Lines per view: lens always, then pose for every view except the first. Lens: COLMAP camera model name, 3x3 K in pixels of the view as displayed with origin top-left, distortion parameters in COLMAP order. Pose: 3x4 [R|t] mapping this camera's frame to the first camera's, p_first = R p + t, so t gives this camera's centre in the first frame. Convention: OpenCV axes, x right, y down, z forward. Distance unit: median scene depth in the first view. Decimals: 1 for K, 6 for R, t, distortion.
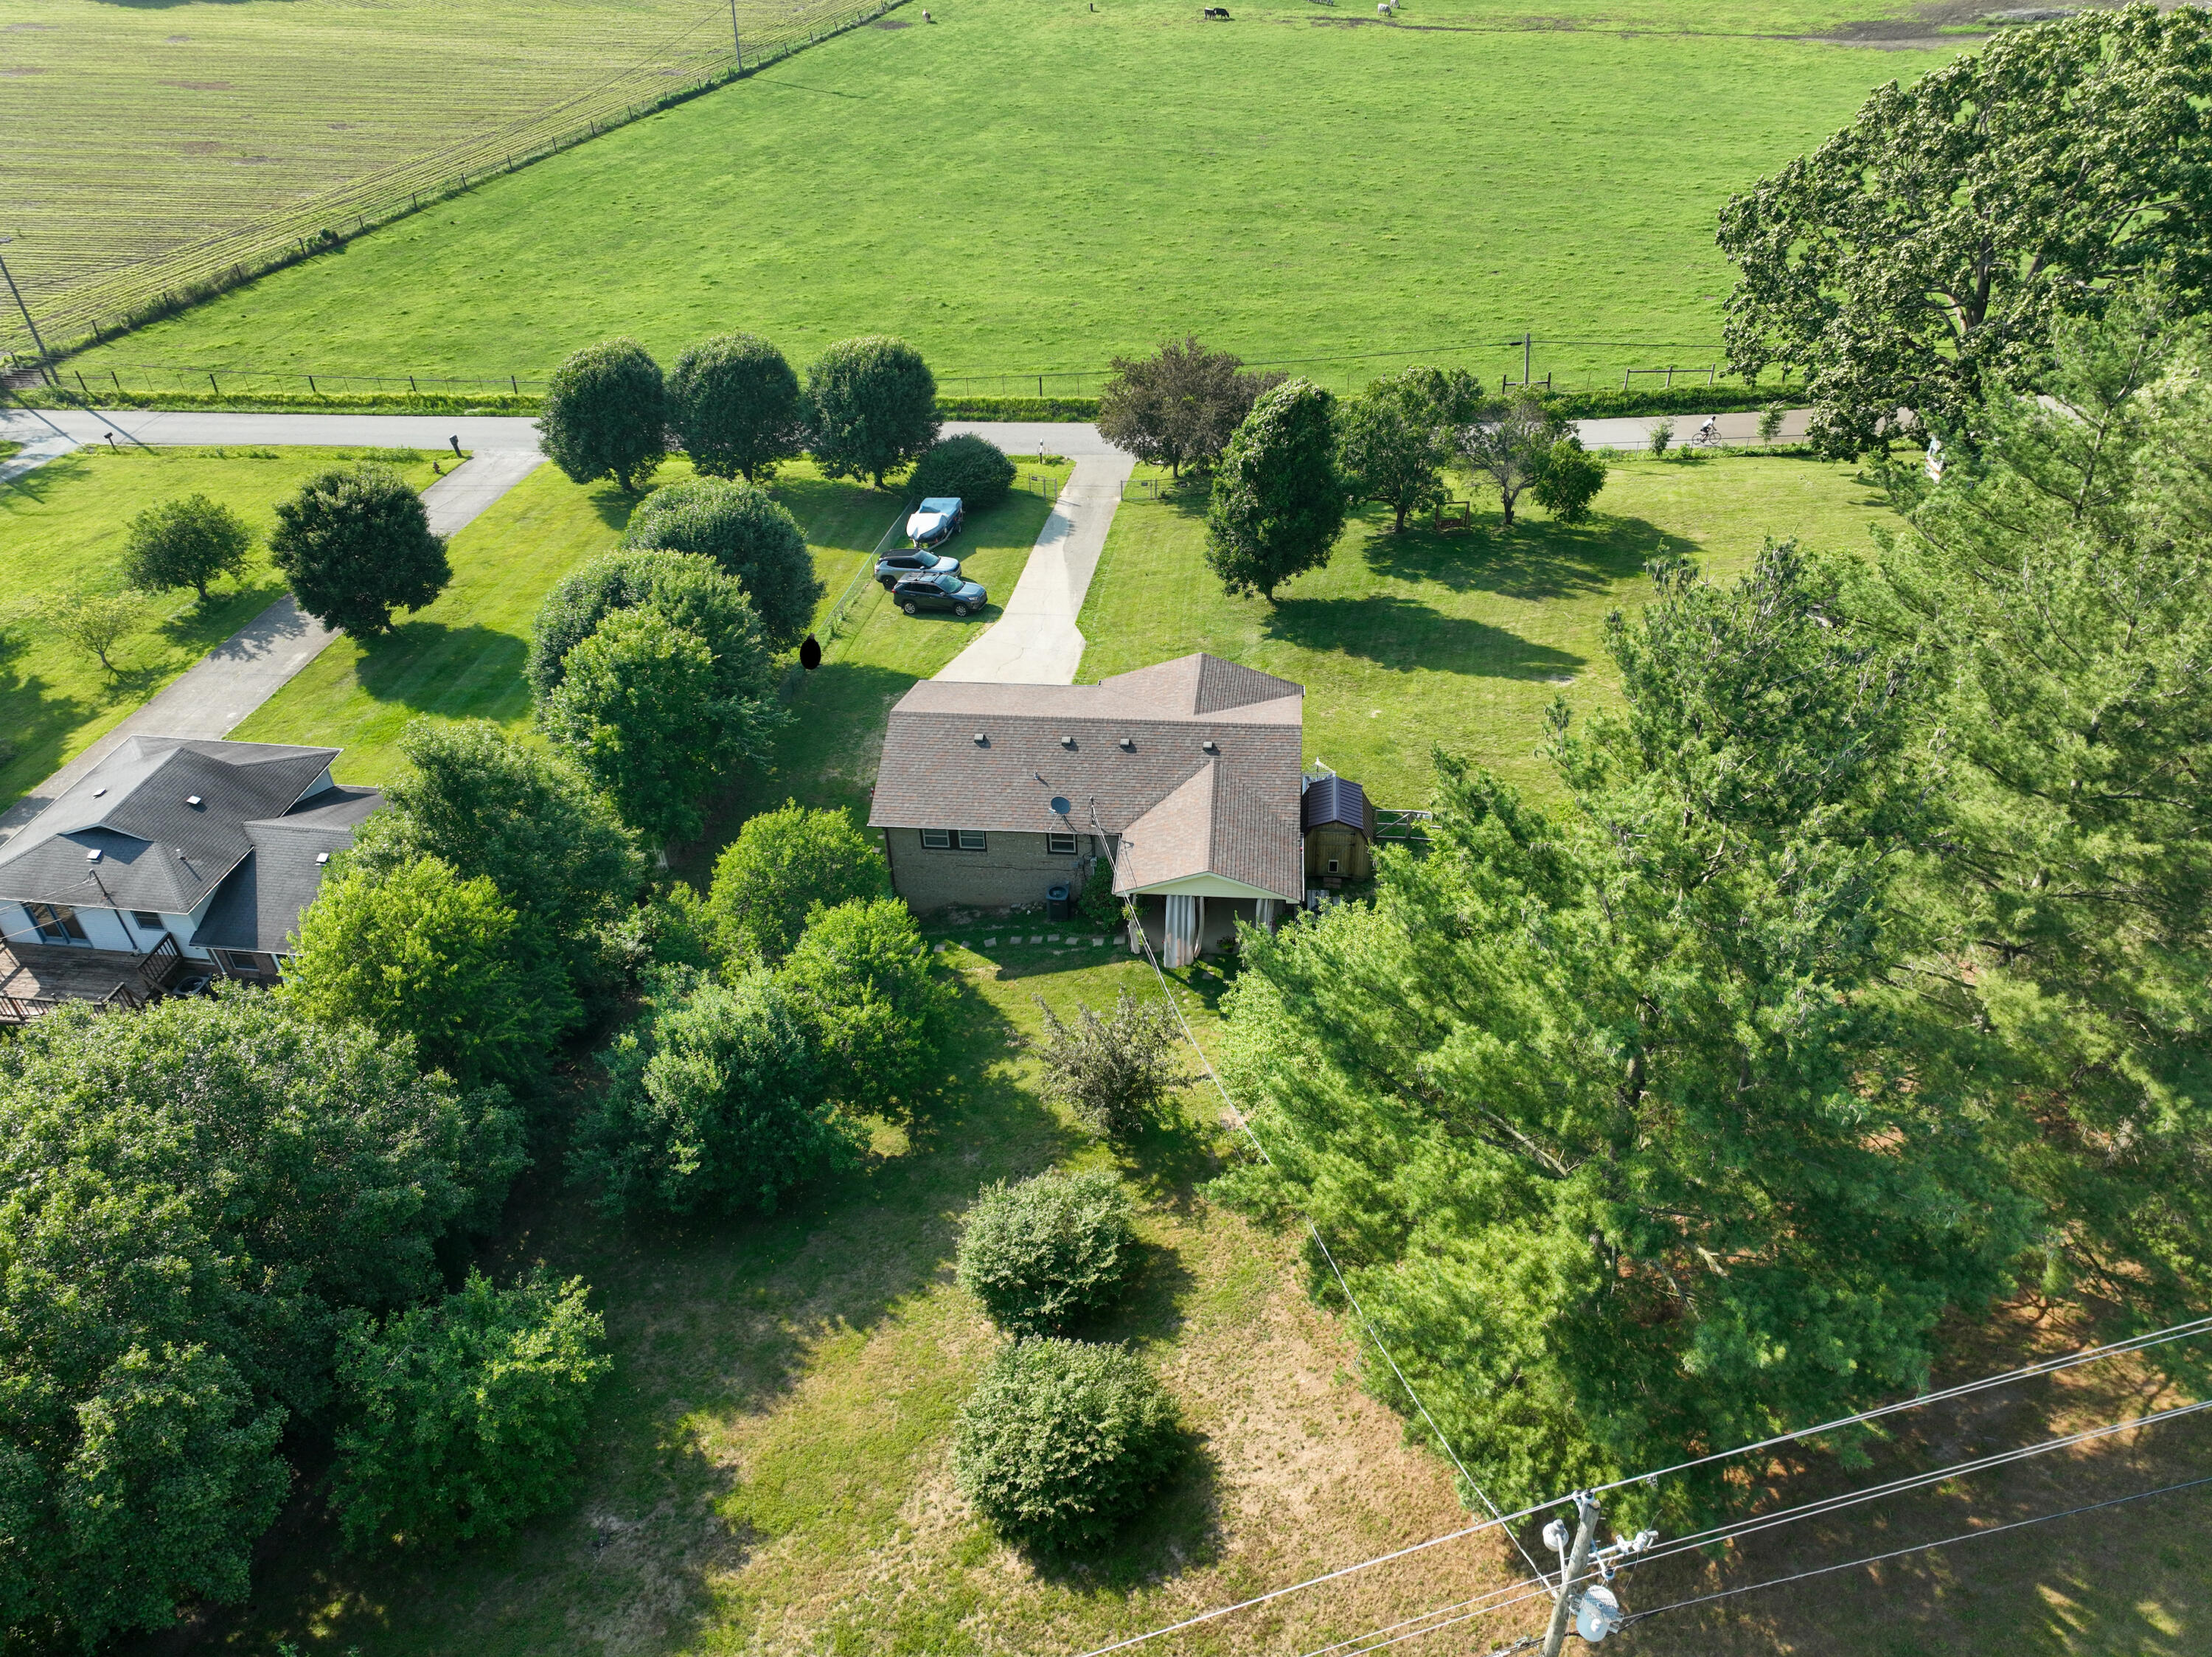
lens RADIAL K [[1548.6, 0, 1108.7], [0, 1548.6, 827.8], [0, 0, 1]] dist [0.003028, 0.010468]
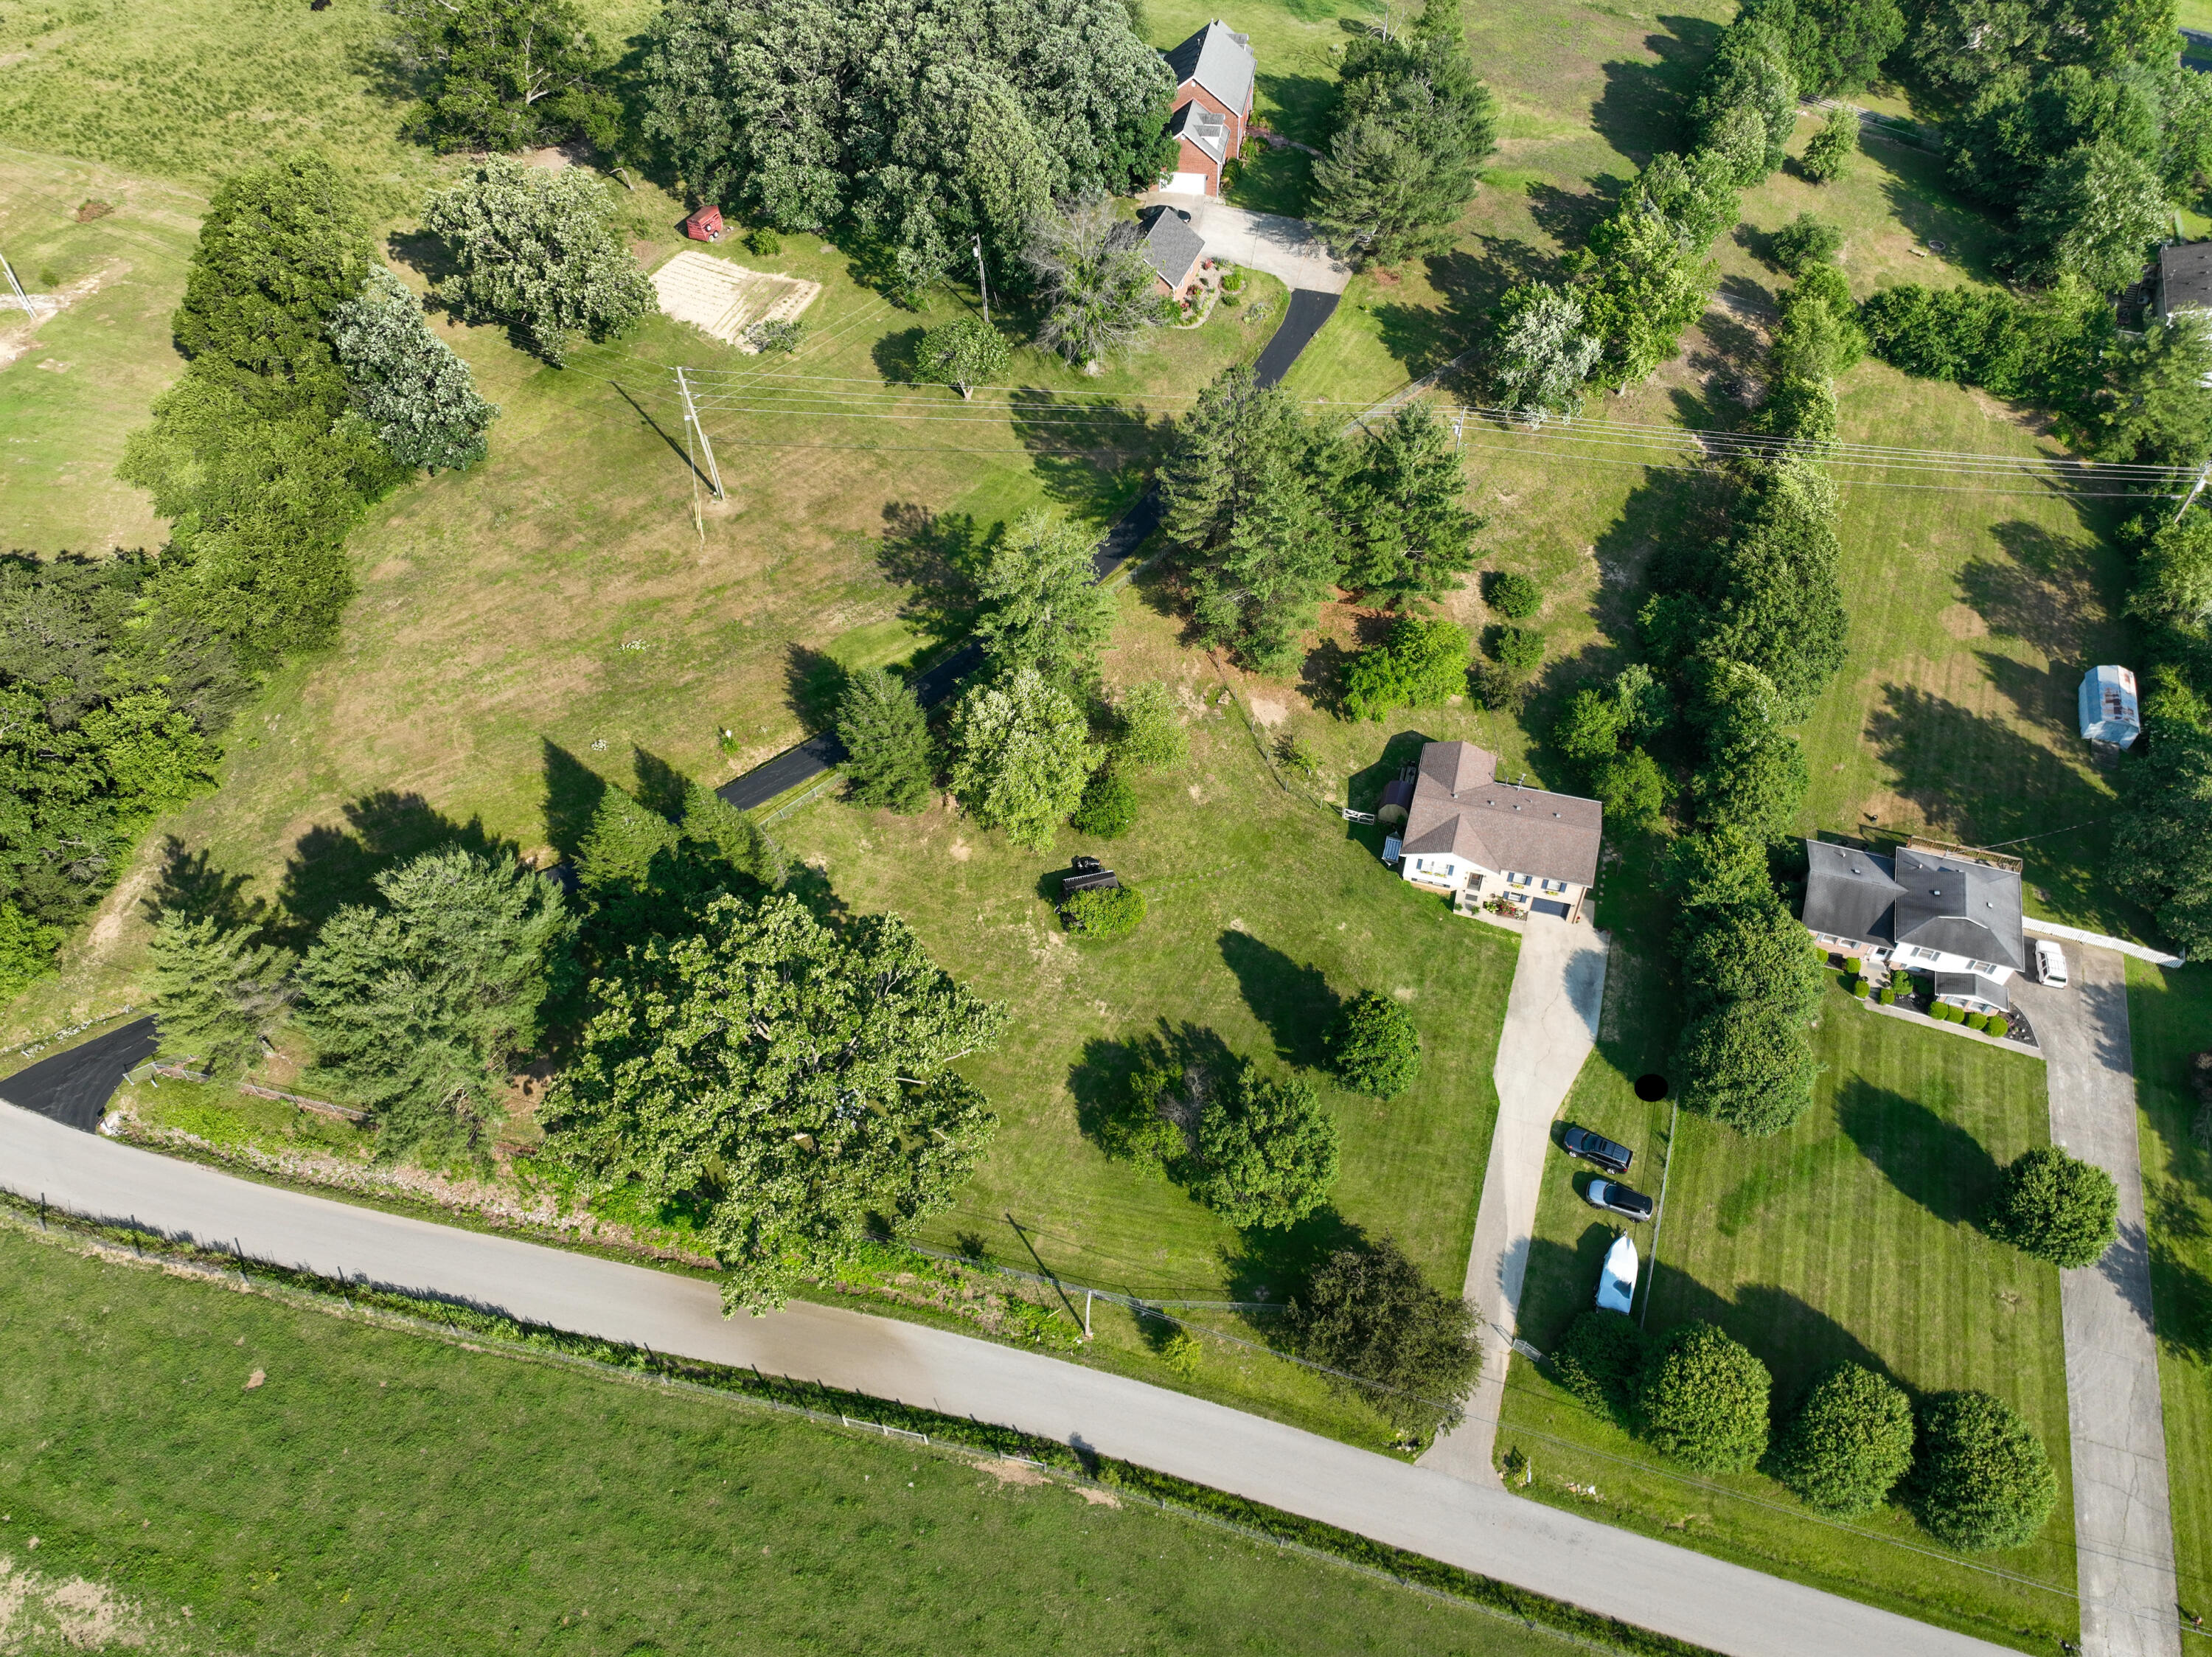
lens RADIAL K [[1547.8, 0, 1118.3], [0, 1547.8, 824.9], [0, 0, 1]] dist [0.013024, -0.002041]
pose [[-0.982486, -0.109640, 0.150668, 0.207335], [0.142227, 0.081158, 0.986501, -2.432774], [-0.120388, 0.990653, -0.064143, 1.266971]]
